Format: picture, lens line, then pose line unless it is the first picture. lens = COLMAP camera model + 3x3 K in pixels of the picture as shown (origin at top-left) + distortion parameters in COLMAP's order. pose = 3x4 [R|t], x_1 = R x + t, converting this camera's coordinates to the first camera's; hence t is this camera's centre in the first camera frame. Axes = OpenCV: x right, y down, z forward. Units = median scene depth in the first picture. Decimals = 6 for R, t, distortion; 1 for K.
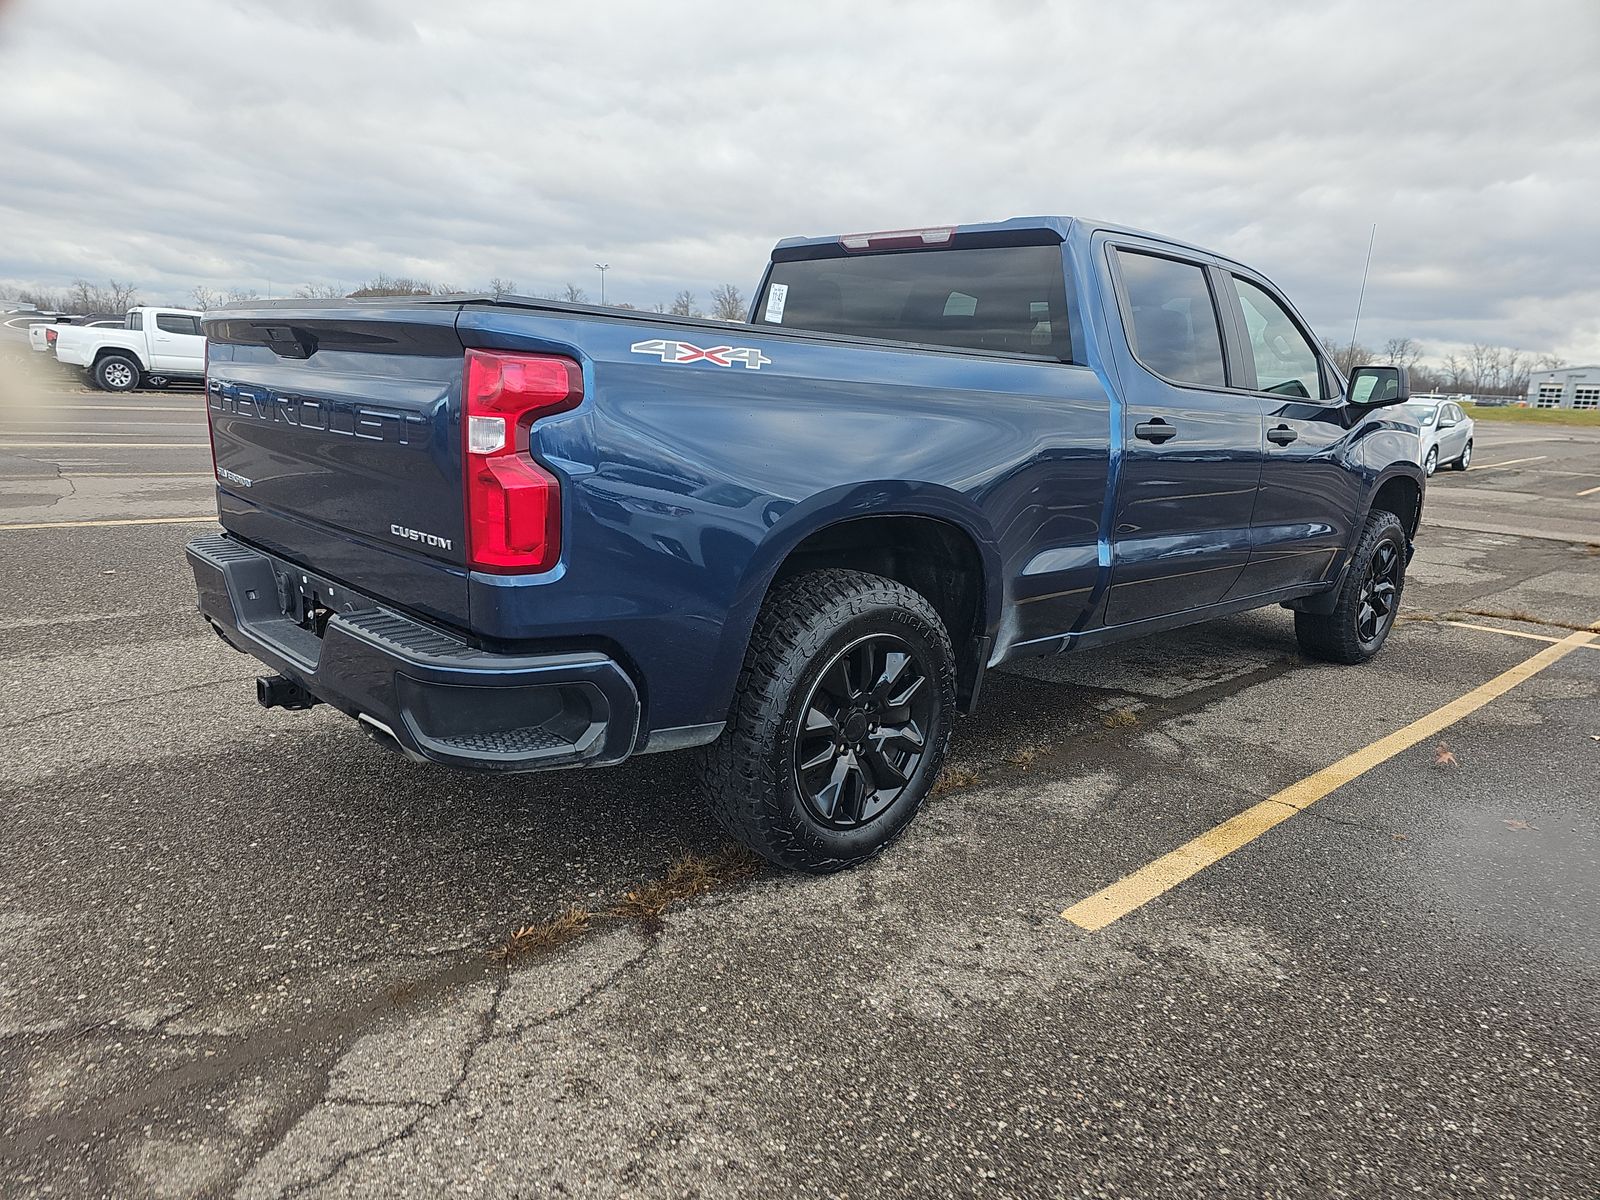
lens RADIAL K [[1049.8, 0, 787.8], [0, 1049.8, 600.5], [0, 0, 1]] dist [0.045509, -0.036634]
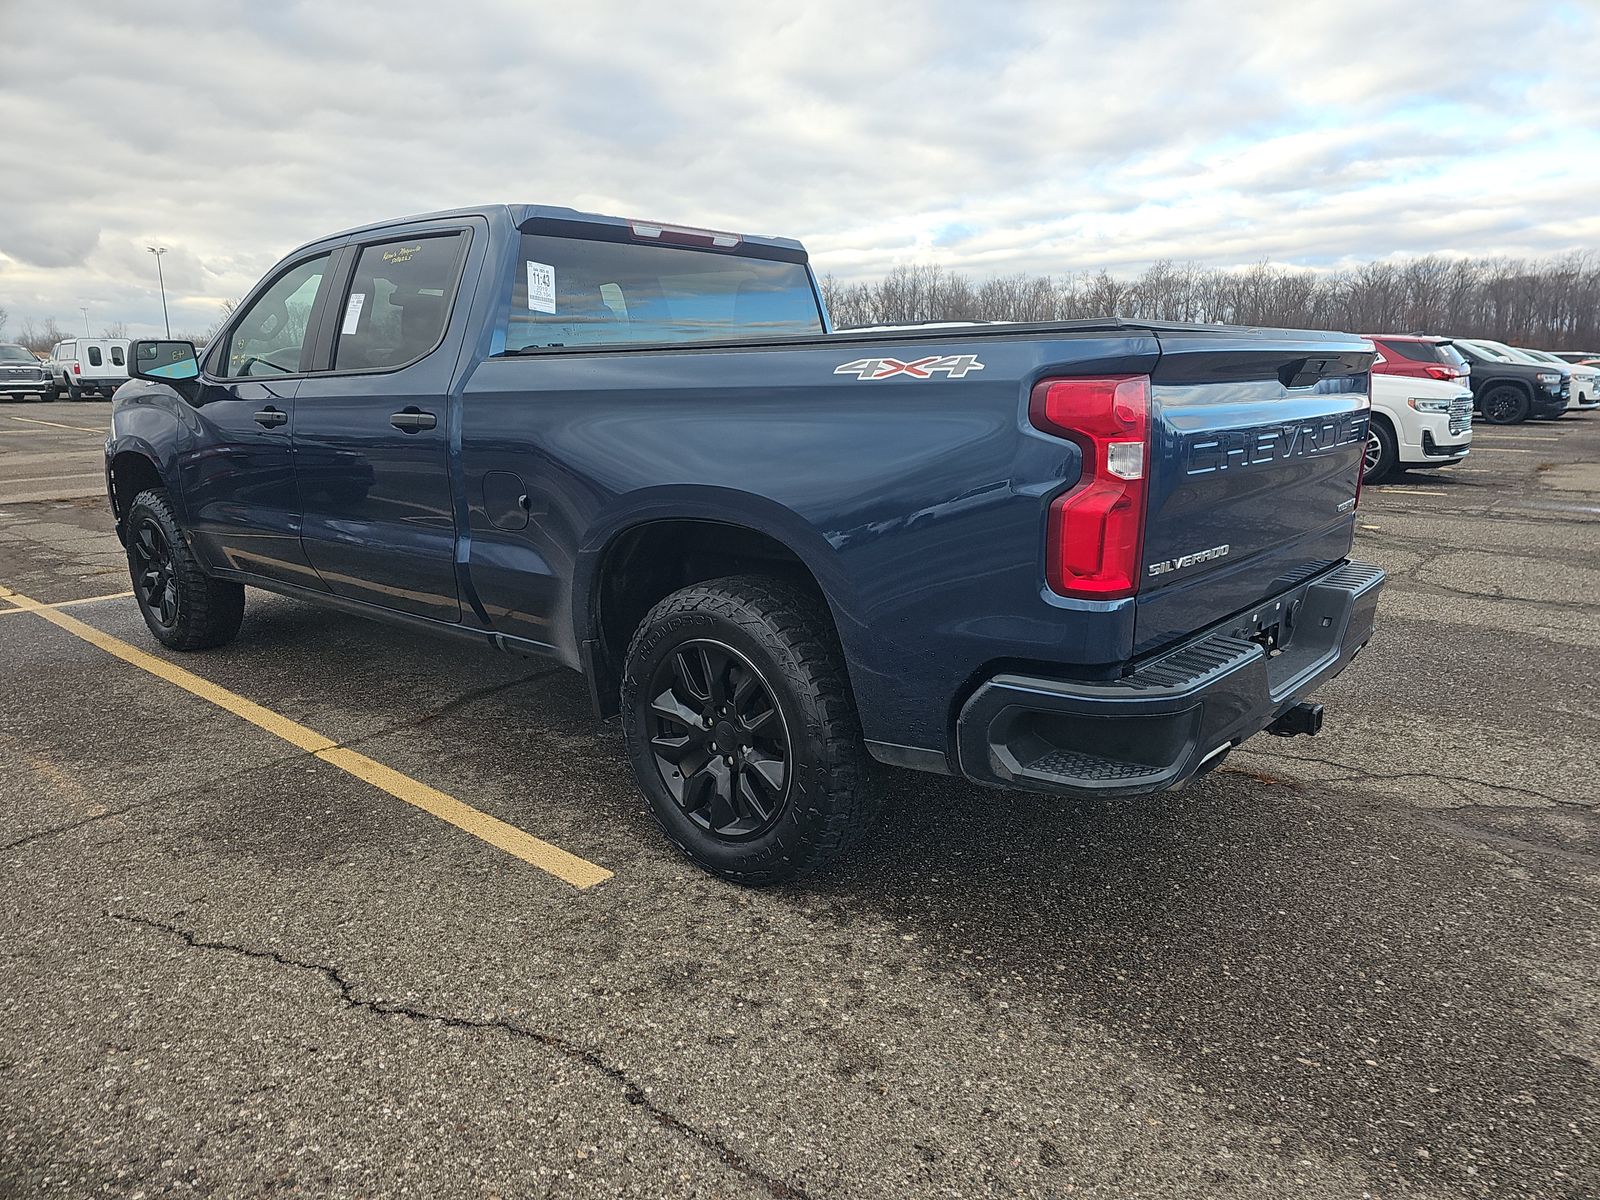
lens RADIAL K [[1043.2, 0, 781.4], [0, 1043.2, 602.9], [0, 0, 1]] dist [0.004644, -0.004478]
pose [[-0.079571, -0.270441, 0.959443, -1.643937], [0.207725, 0.936866, 0.281305, -0.489442], [-0.974946, 0.221684, -0.018370, 1.782423]]
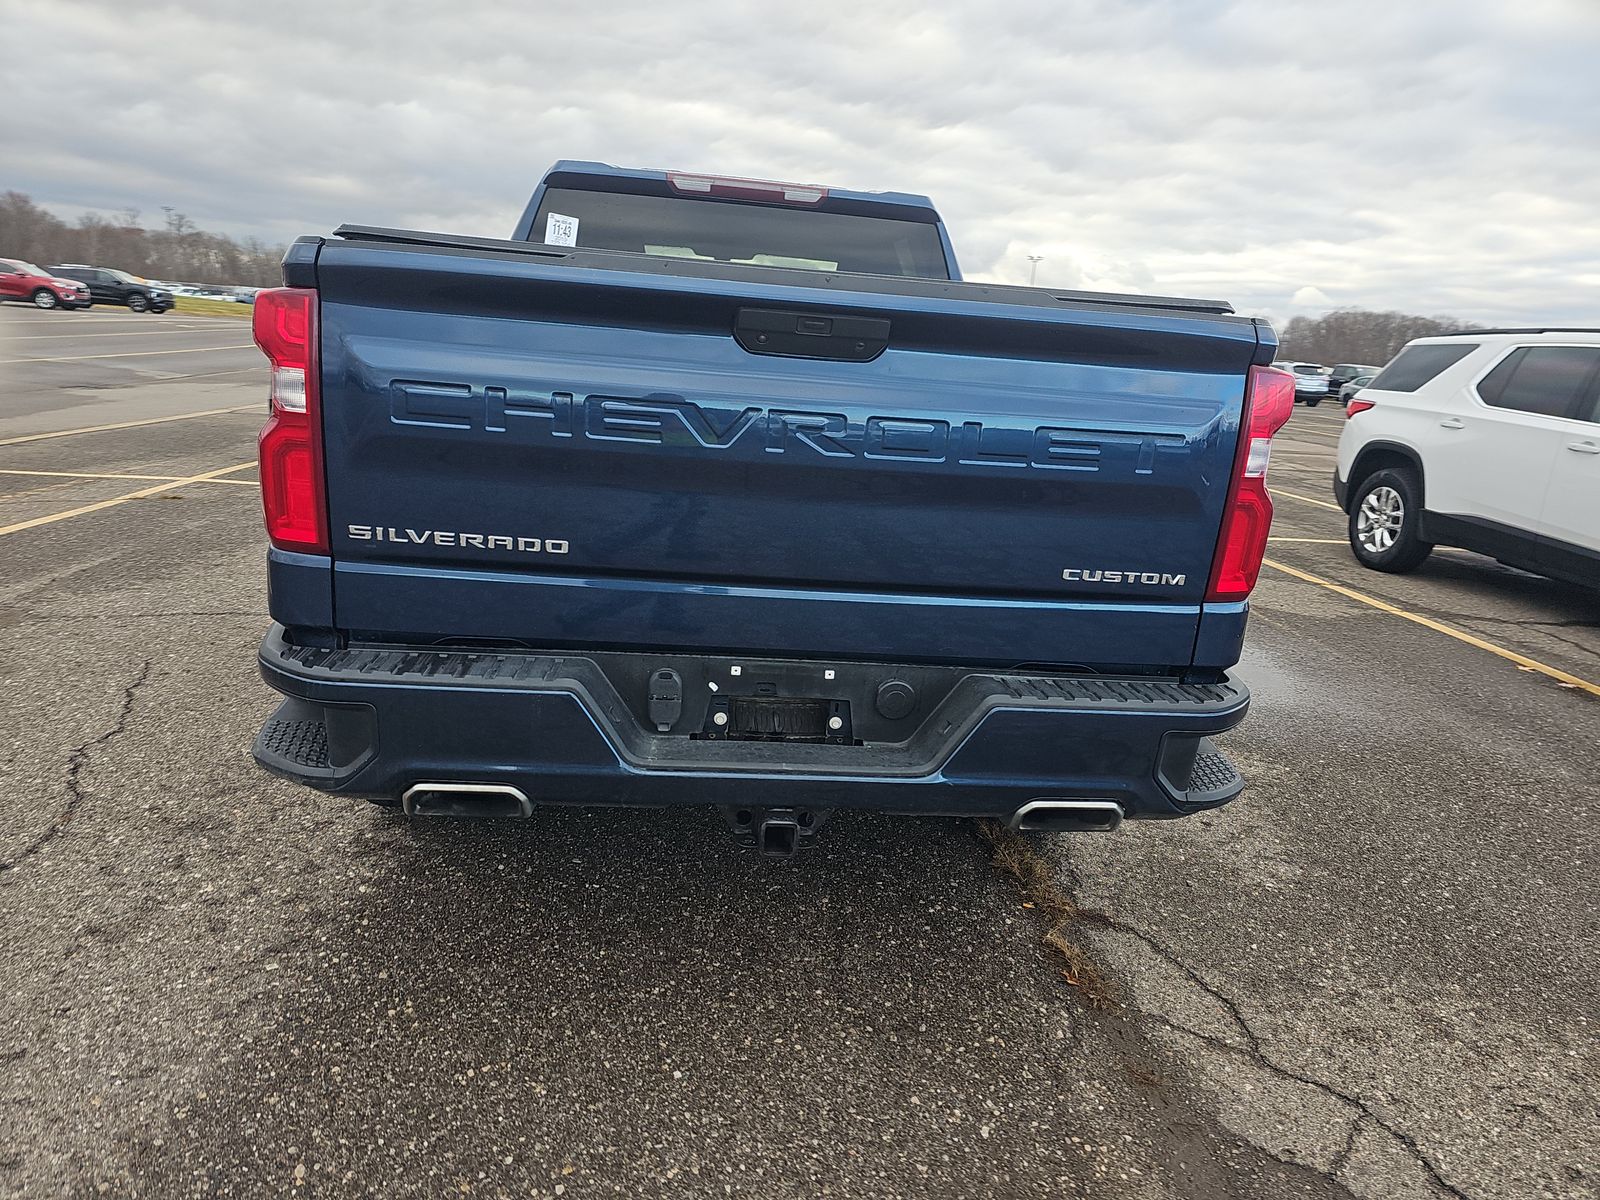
lens RADIAL K [[1049.8, 0, 787.8], [0, 1049.8, 600.5], [0, 0, 1]] dist [0.045509, -0.036634]
pose [[0.619891, -0.188933, 0.761603, -1.171254], [0.121809, 0.981985, 0.144460, -0.199540], [-0.775176, 0.003221, 0.631737, 0.661325]]
